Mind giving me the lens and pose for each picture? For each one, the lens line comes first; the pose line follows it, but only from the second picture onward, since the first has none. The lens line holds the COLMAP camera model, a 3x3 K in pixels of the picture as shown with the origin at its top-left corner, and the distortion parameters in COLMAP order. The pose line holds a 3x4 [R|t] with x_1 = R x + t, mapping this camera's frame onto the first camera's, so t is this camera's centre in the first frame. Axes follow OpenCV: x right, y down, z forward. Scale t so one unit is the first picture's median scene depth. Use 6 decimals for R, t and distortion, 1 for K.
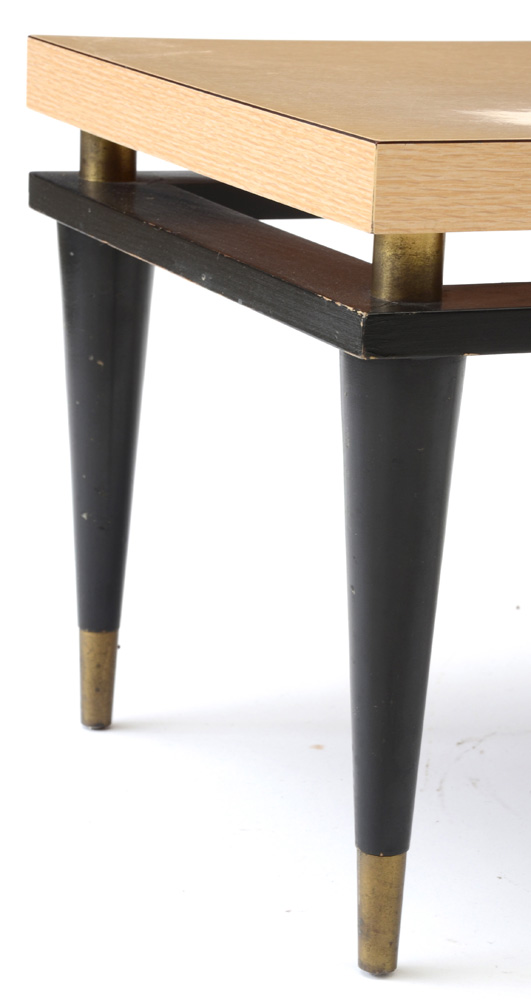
lens RADIAL K [[2880.3, 0, 265.3], [0, 2880.3, 444.8], [0, 0, 1]] dist [0.623241, 0.060265]
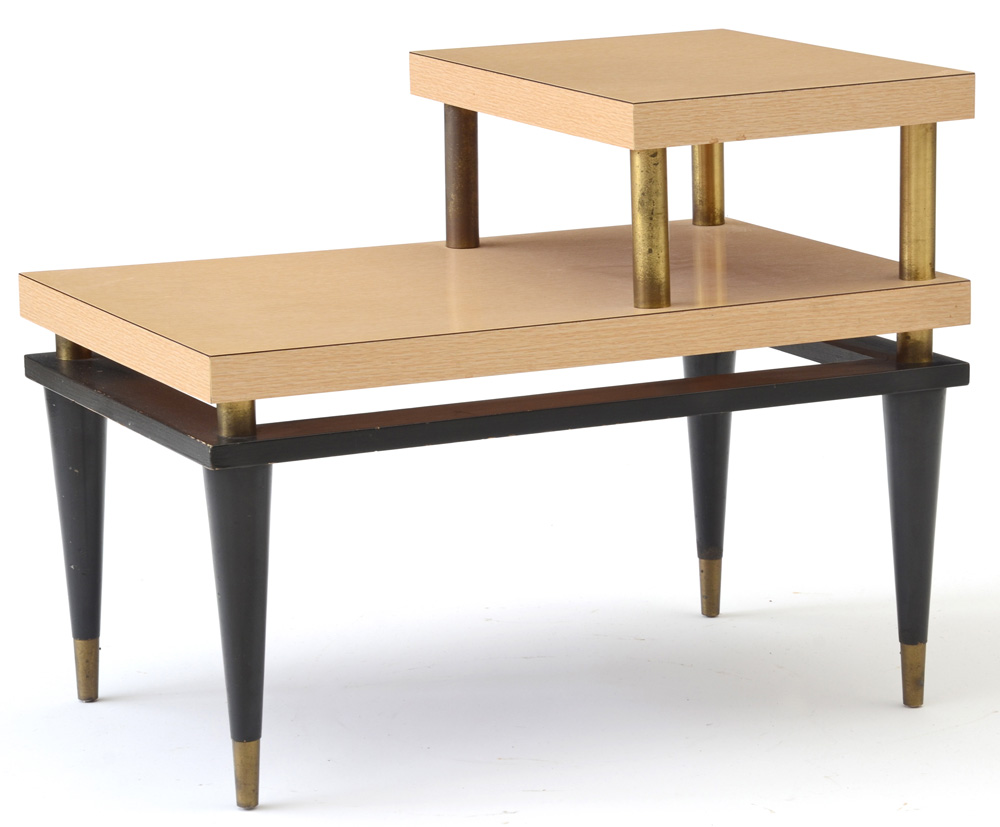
lens RADIAL K [[3776.6, 0, 500.0], [0, 3776.6, 413.5], [0, 0, 1]] dist [0.986632, 0.994214]
pose [[0.997330, -0.064187, 0.034825, 0.126310], [0.064693, 0.997813, -0.013581, -0.019187], [-0.033877, 0.015797, 0.999301, -1.353323]]
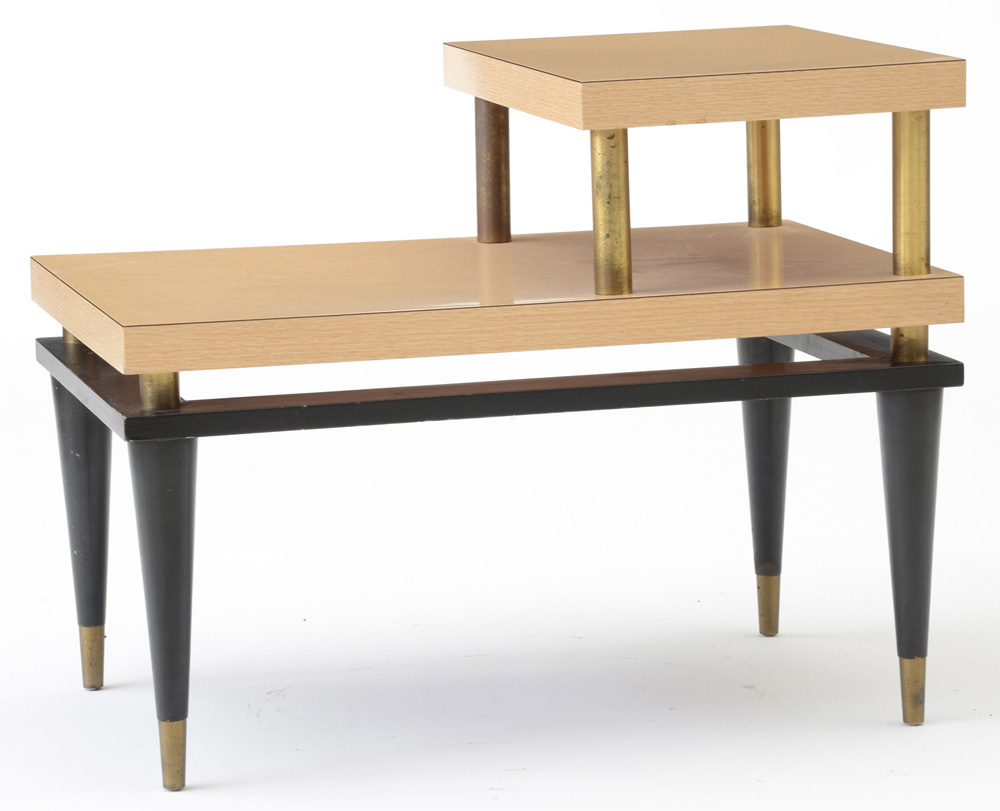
lens RADIAL K [[3967.6, 0, 500.0], [0, 3967.6, 405.5], [0, 0, 1]] dist [1.048503, 1.062487]
pose [[0.987800, -0.039855, -0.150541, 0.609285], [0.031698, 0.997916, -0.056200, 0.091618], [0.152468, 0.050742, 0.987005, -1.387733]]
